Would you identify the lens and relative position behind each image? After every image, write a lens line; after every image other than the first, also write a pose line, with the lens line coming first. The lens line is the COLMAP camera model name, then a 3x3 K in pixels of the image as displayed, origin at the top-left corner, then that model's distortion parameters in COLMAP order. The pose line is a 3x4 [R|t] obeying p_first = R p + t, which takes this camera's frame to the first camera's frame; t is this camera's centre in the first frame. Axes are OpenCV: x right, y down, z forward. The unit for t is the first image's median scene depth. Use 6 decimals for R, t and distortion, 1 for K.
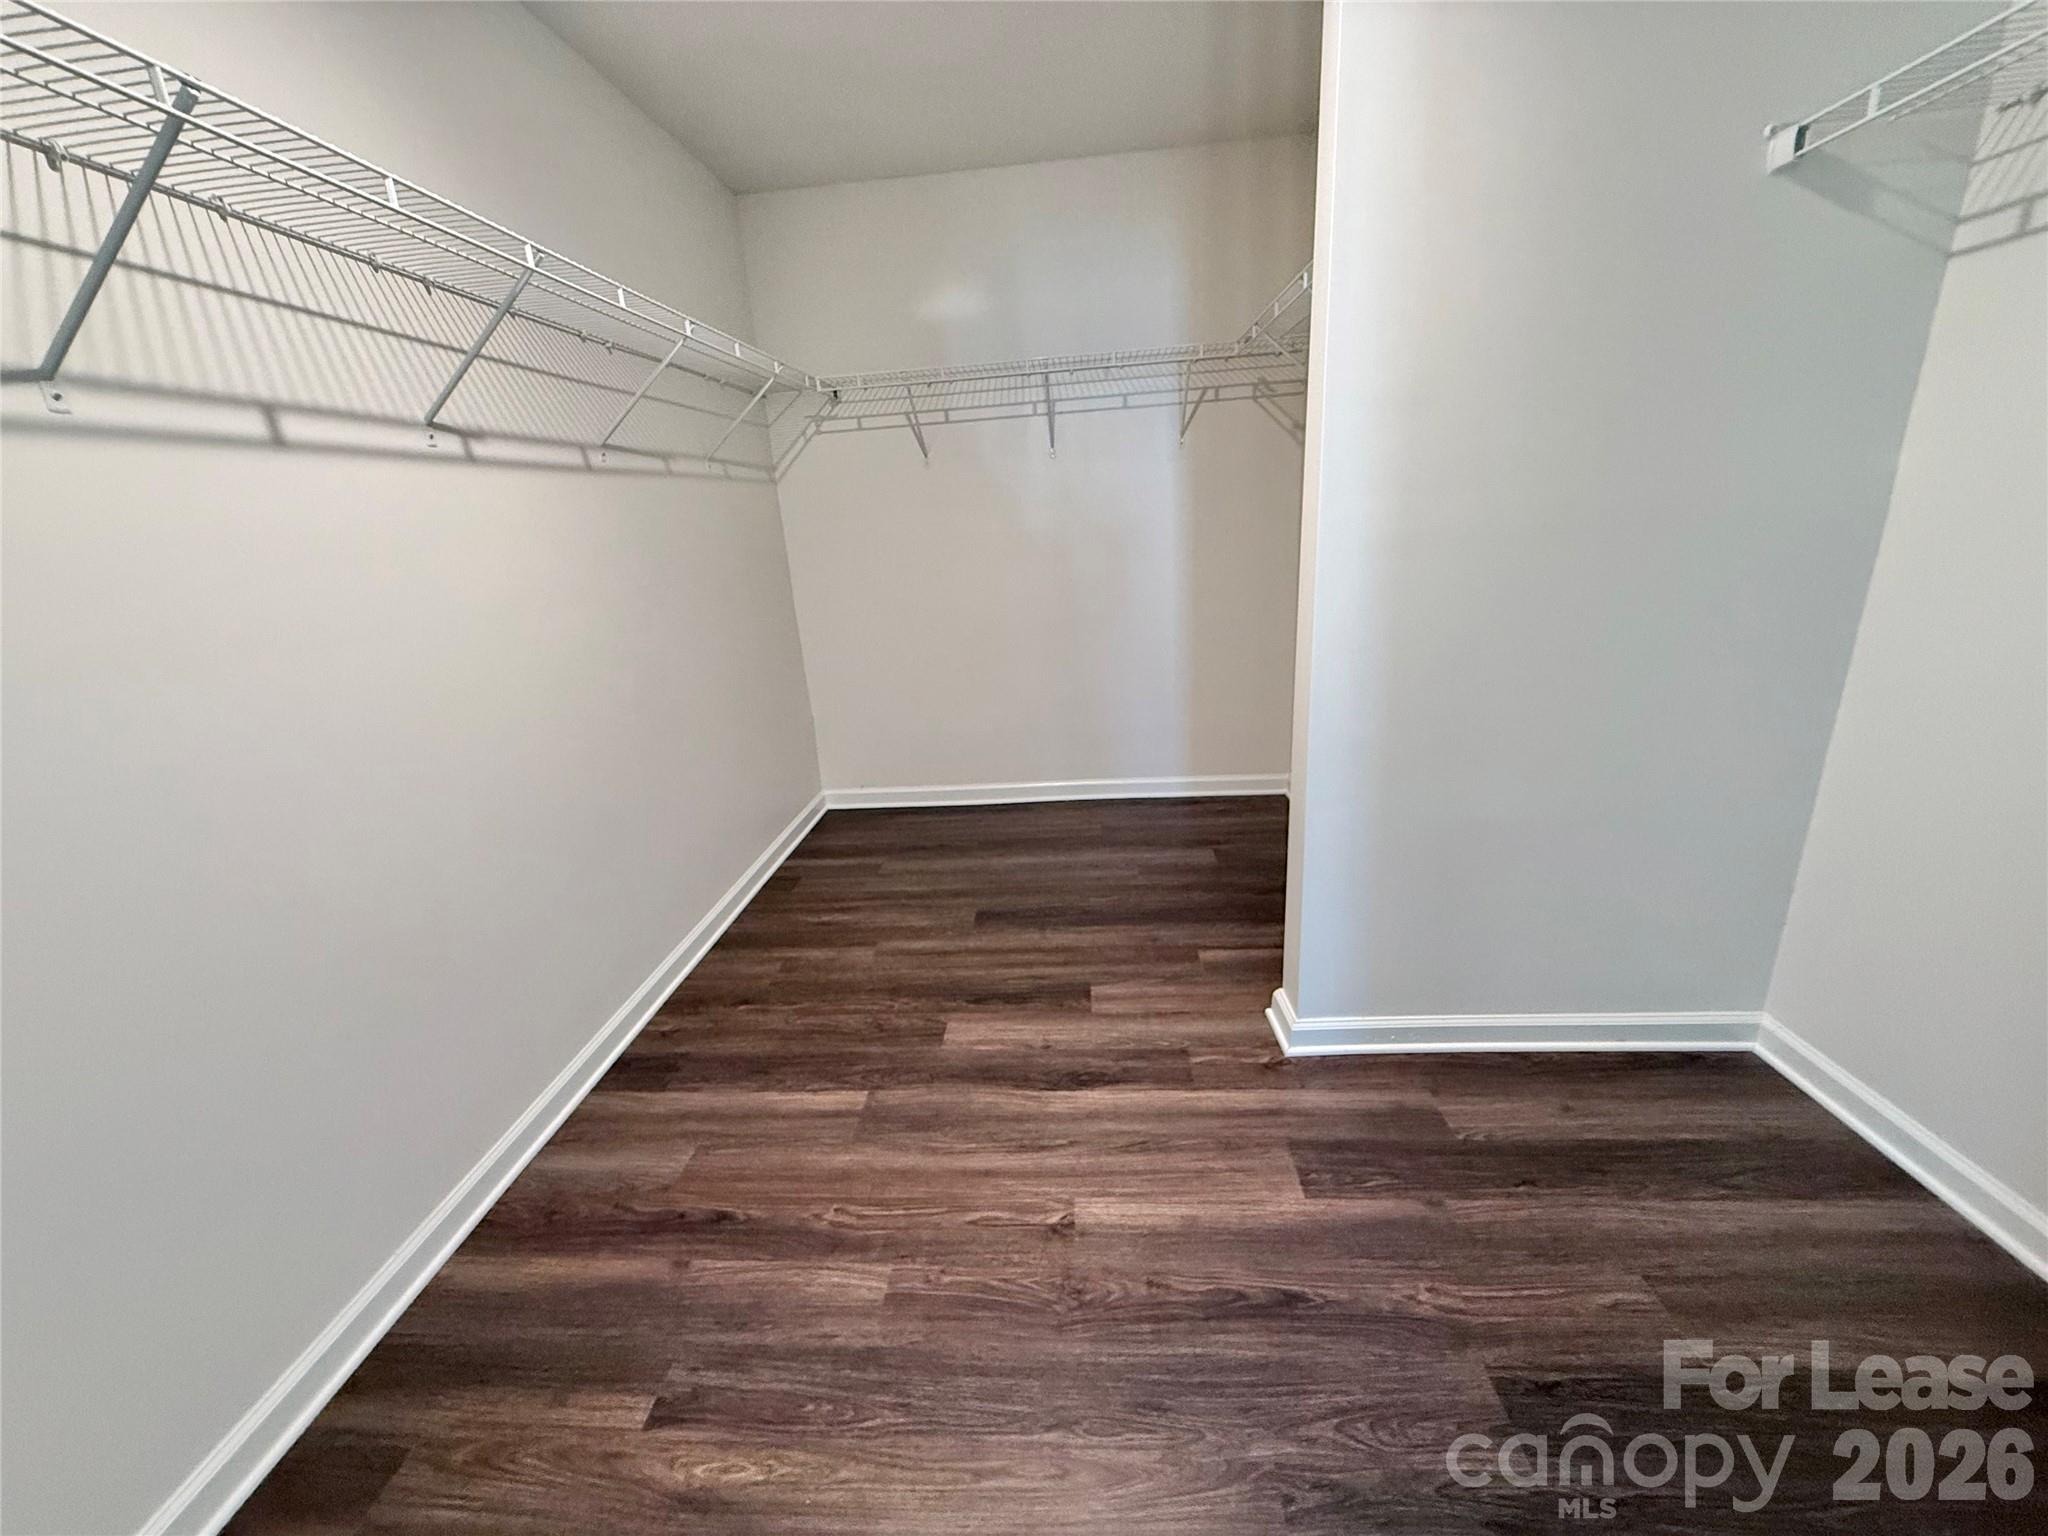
lens RADIAL K [[812.1, 0, 1019.0], [0, 812.1, 775.1], [0, 0, 1]] dist [-0.000438, 0.000162]
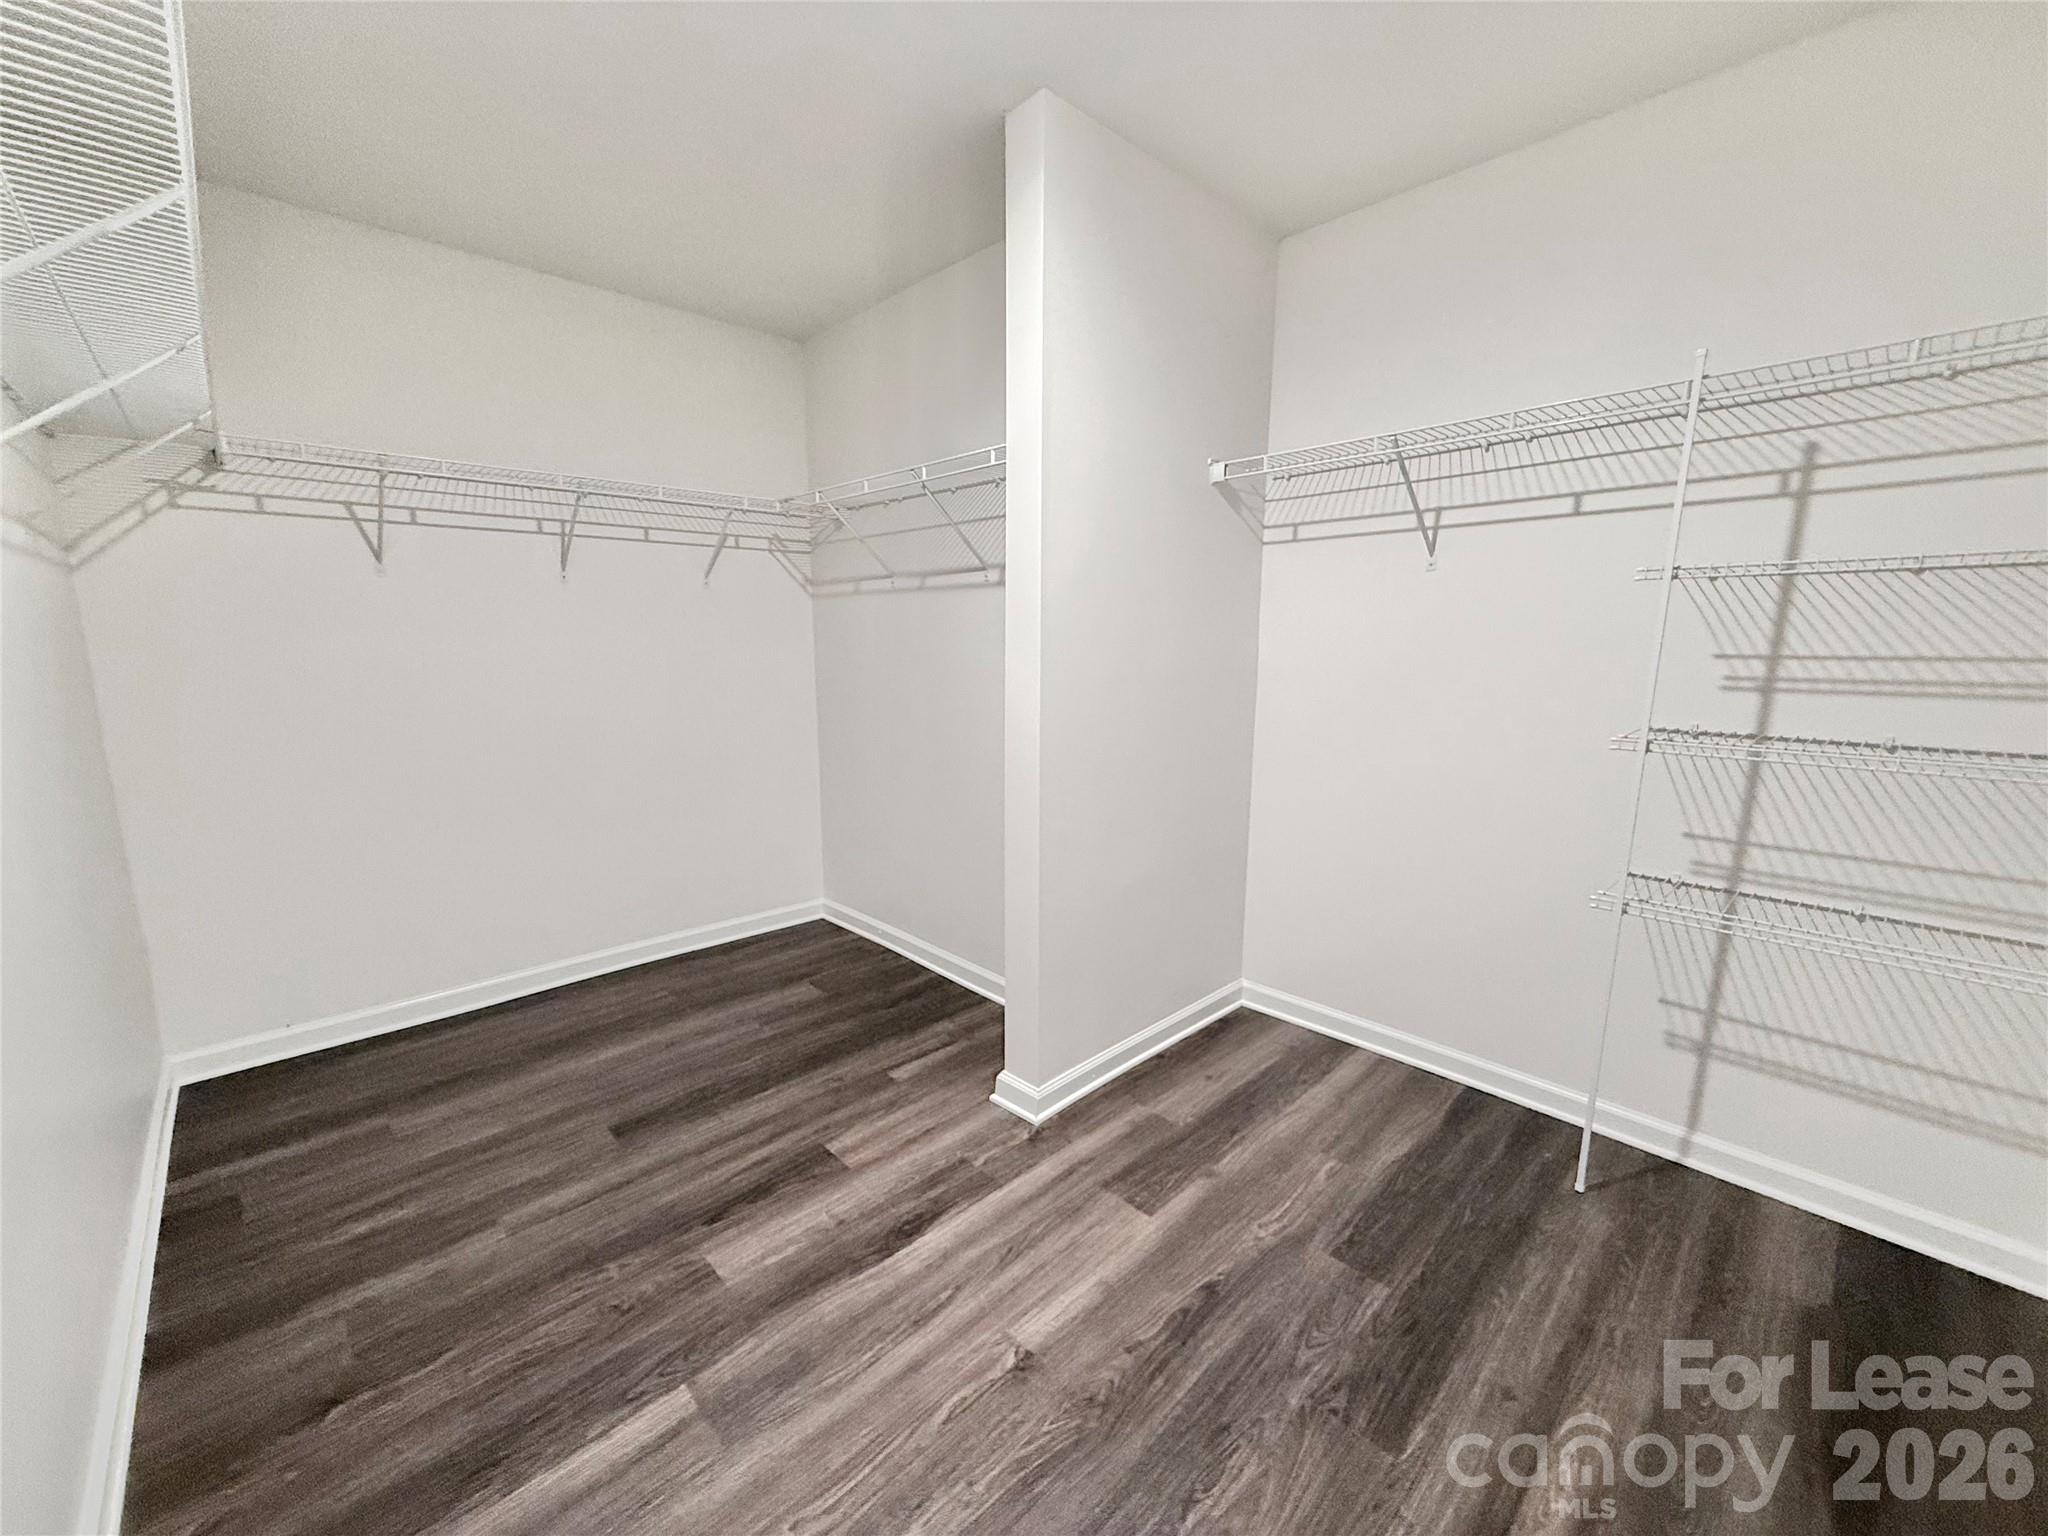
lens RADIAL K [[812.1, 0, 1019.0], [0, 812.1, 775.1], [0, 0, 1]] dist [-0.000438, 0.000162]
pose [[0.671844, -0.060614, 0.738208, -0.489762], [0.185053, 0.978776, -0.088049, -0.033058], [-0.717203, 0.195763, 0.668802, 0.174782]]
